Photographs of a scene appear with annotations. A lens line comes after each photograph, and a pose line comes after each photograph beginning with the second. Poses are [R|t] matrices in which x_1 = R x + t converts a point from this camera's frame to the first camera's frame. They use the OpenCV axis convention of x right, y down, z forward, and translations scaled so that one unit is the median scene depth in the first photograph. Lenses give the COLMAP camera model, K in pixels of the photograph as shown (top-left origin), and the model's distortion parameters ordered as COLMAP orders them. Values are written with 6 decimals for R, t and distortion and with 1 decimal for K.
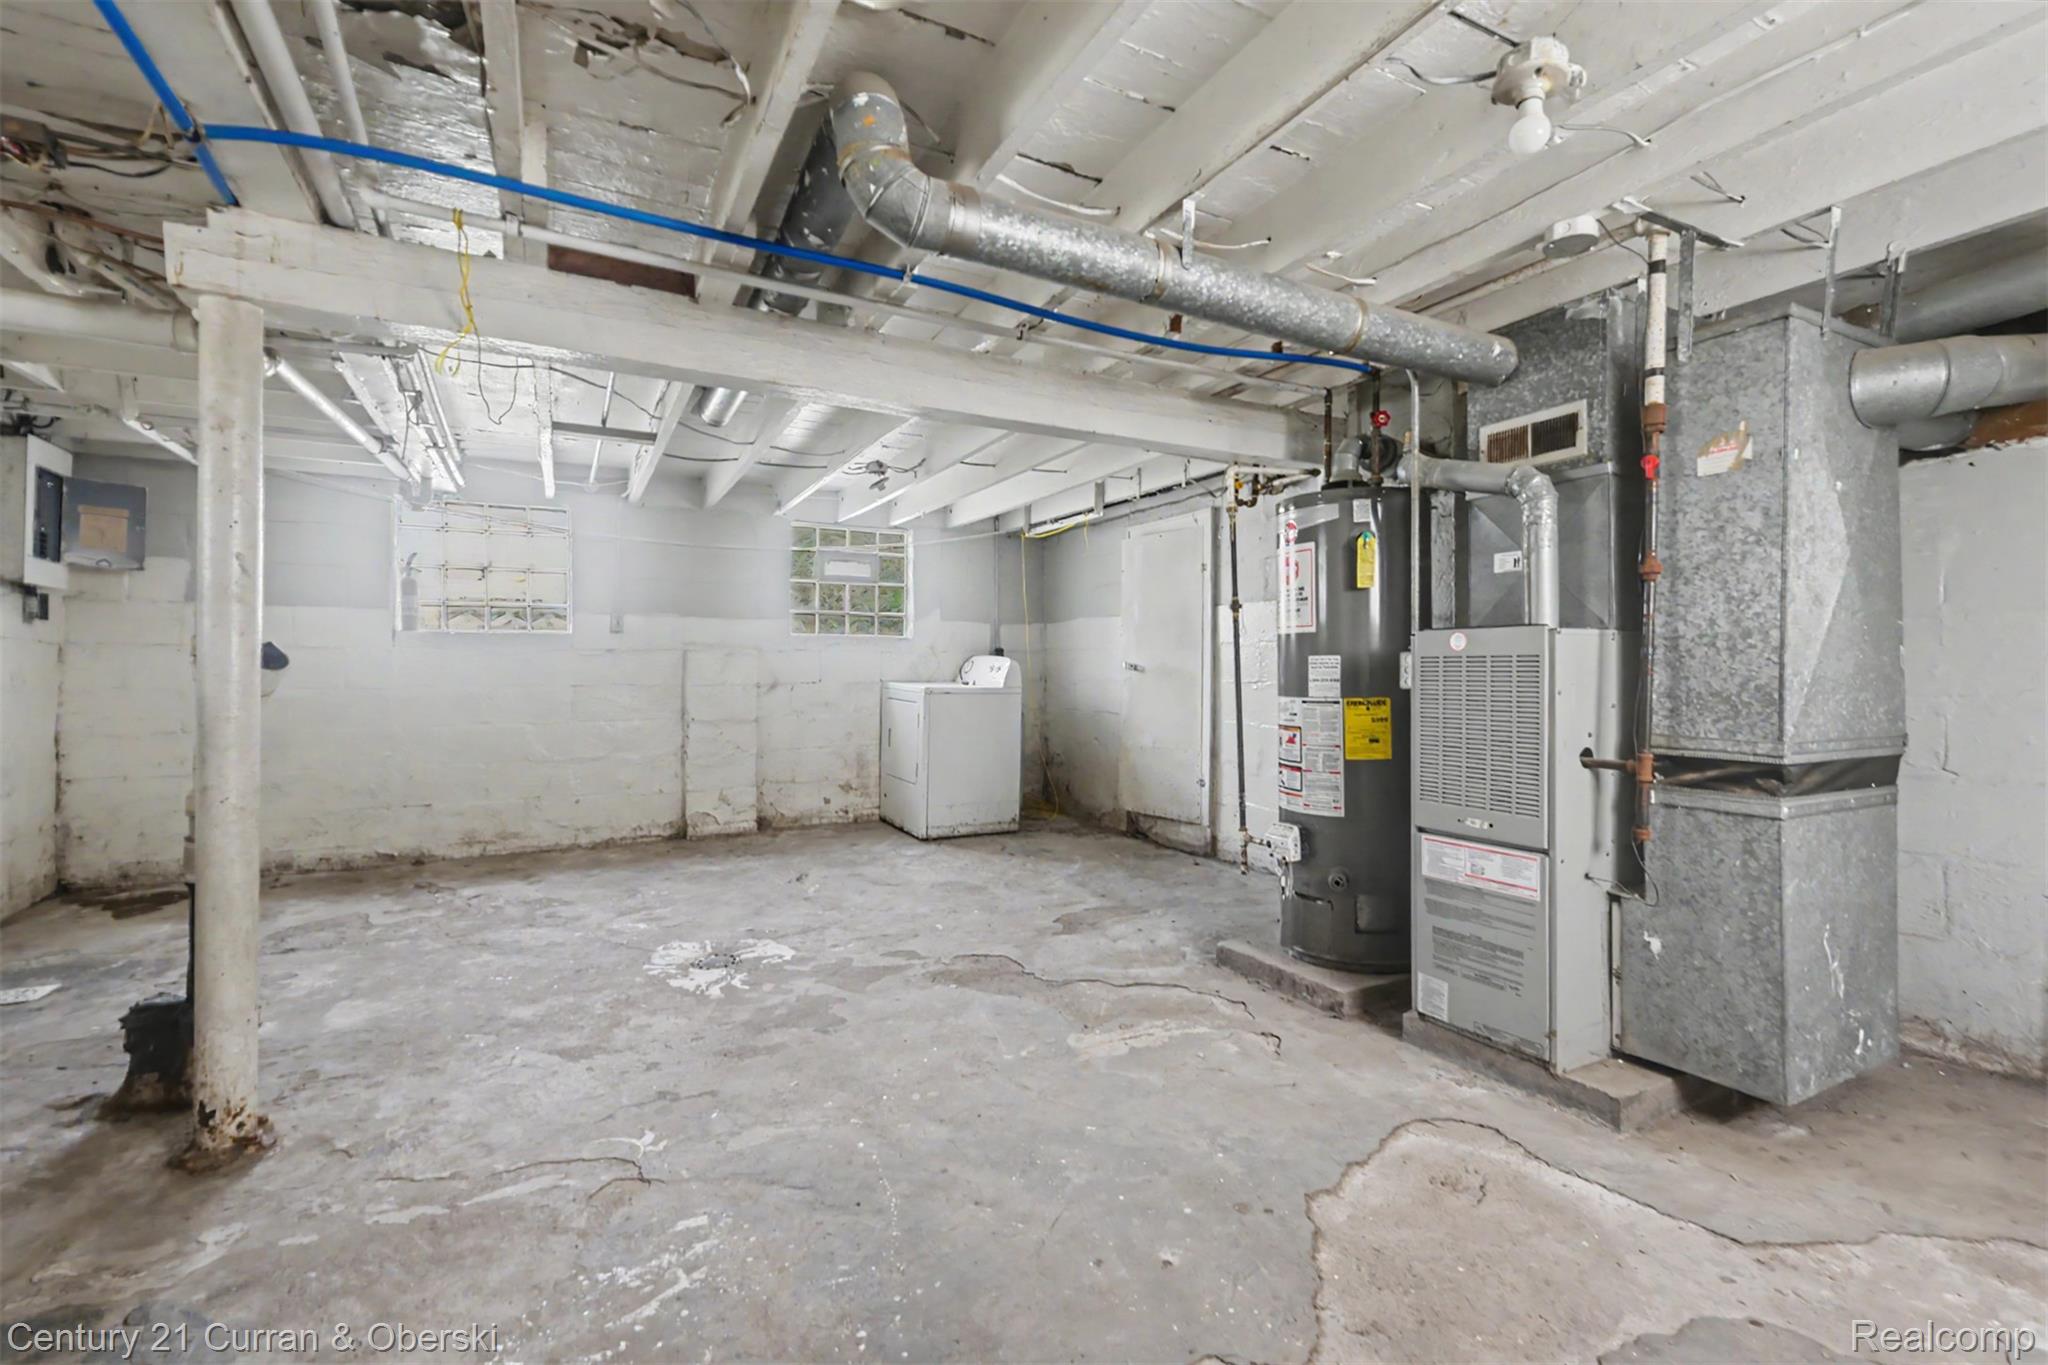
lens RADIAL K [[897.3, 0, 1026.1], [0, 897.3, 665.4], [0, 0, 1]] dist [0.001321, 0.000384]
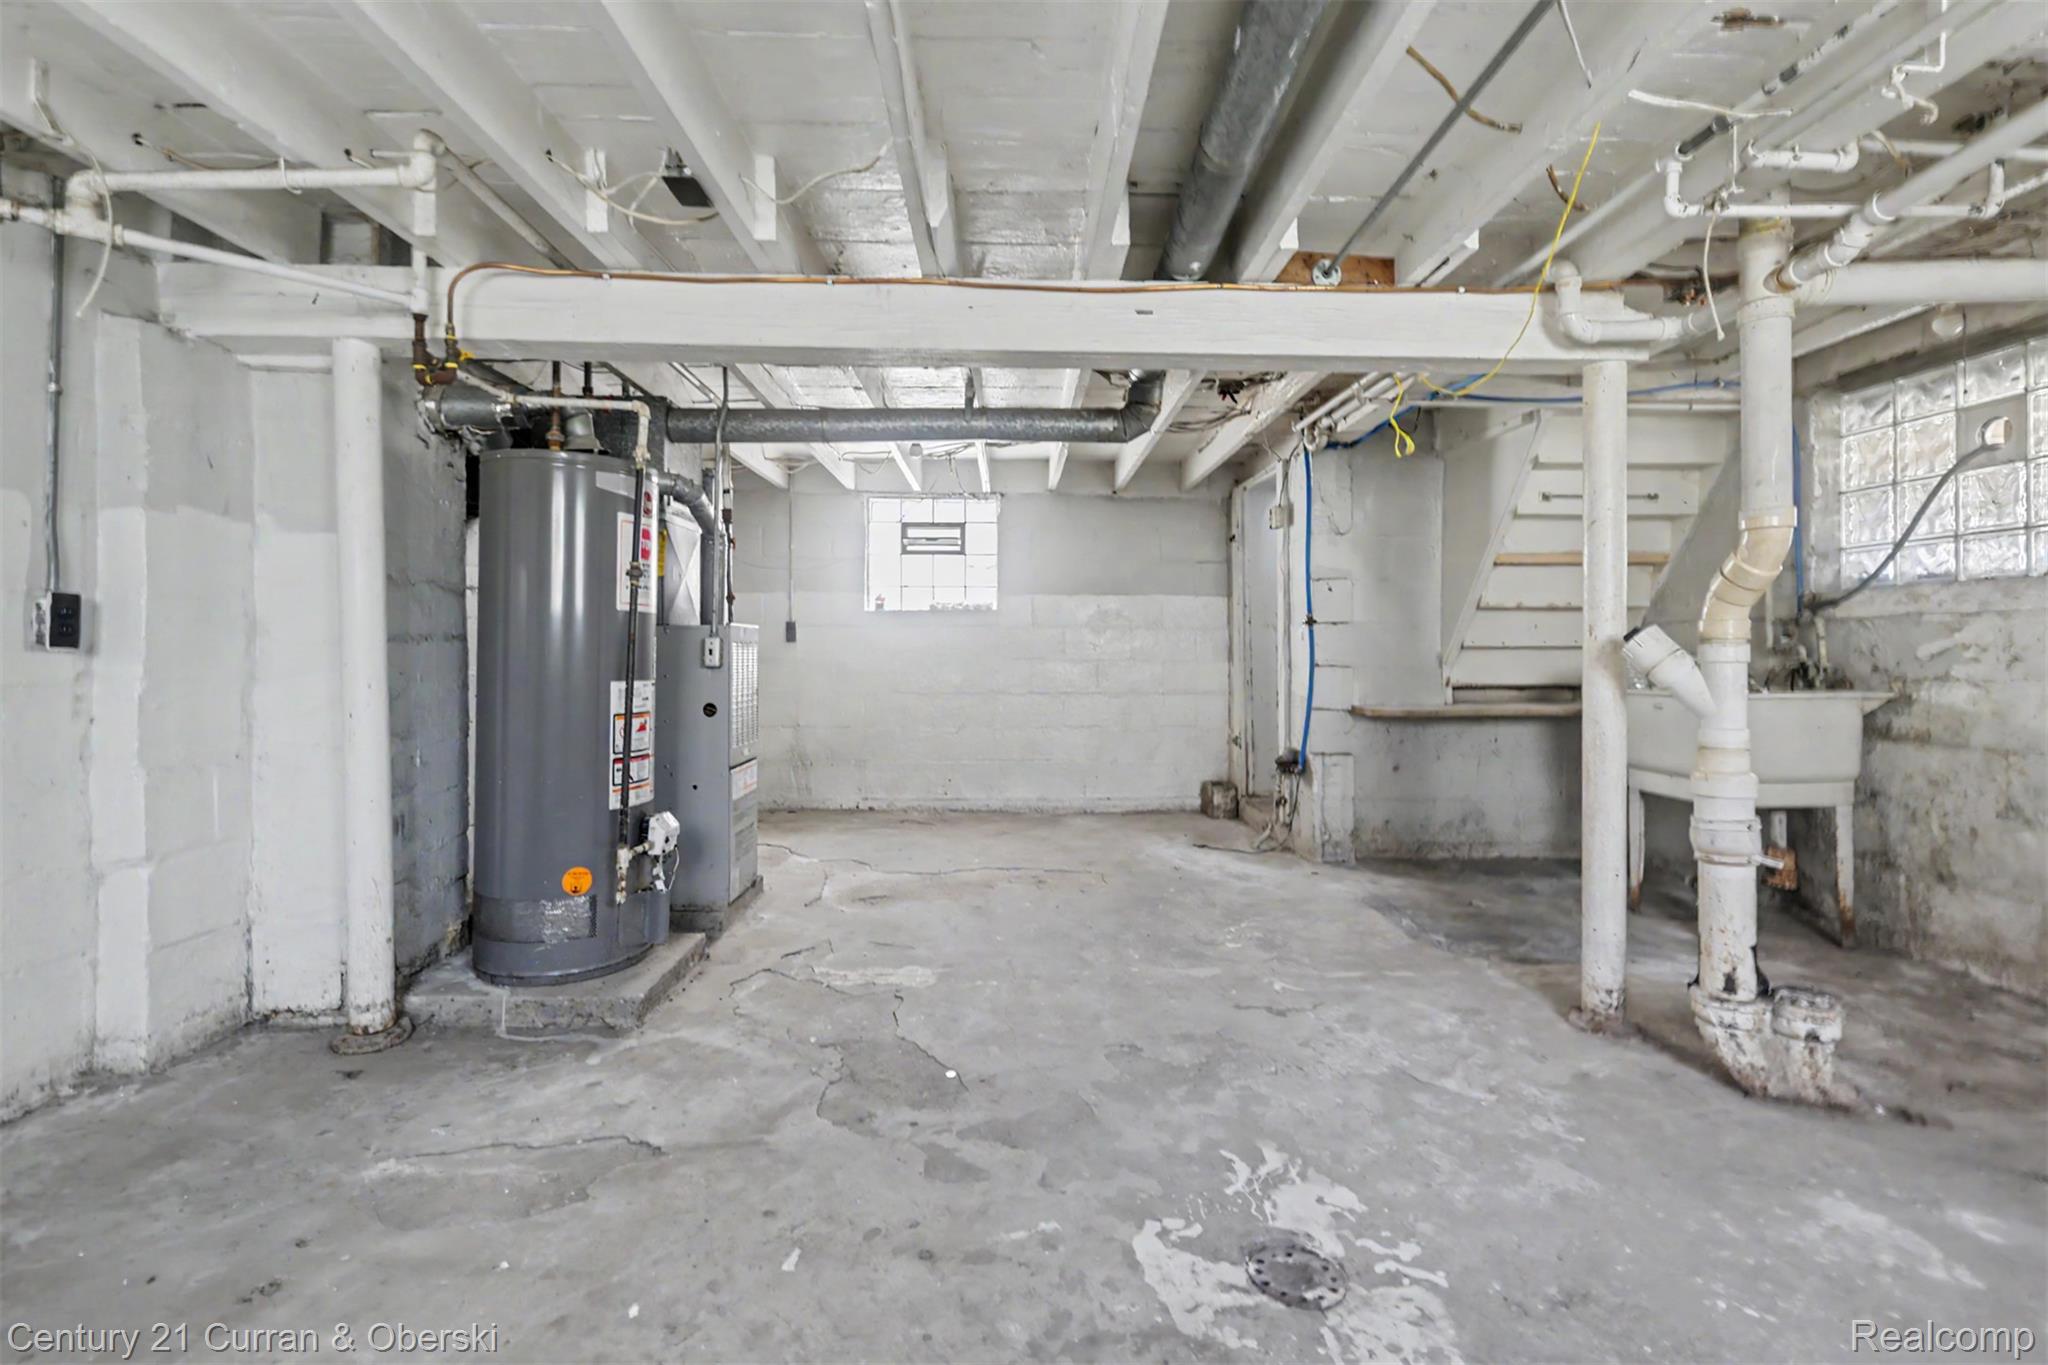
lens RADIAL K [[897.3, 0, 1026.1], [0, 897.3, 665.4], [0, 0, 1]] dist [0.001321, 0.000384]
pose [[-0.890831, -0.006384, 0.454291, -0.455952], [-0.003083, 0.999963, 0.008006, 0.009039], [-0.454325, 0.005731, -0.890818, 1.568755]]
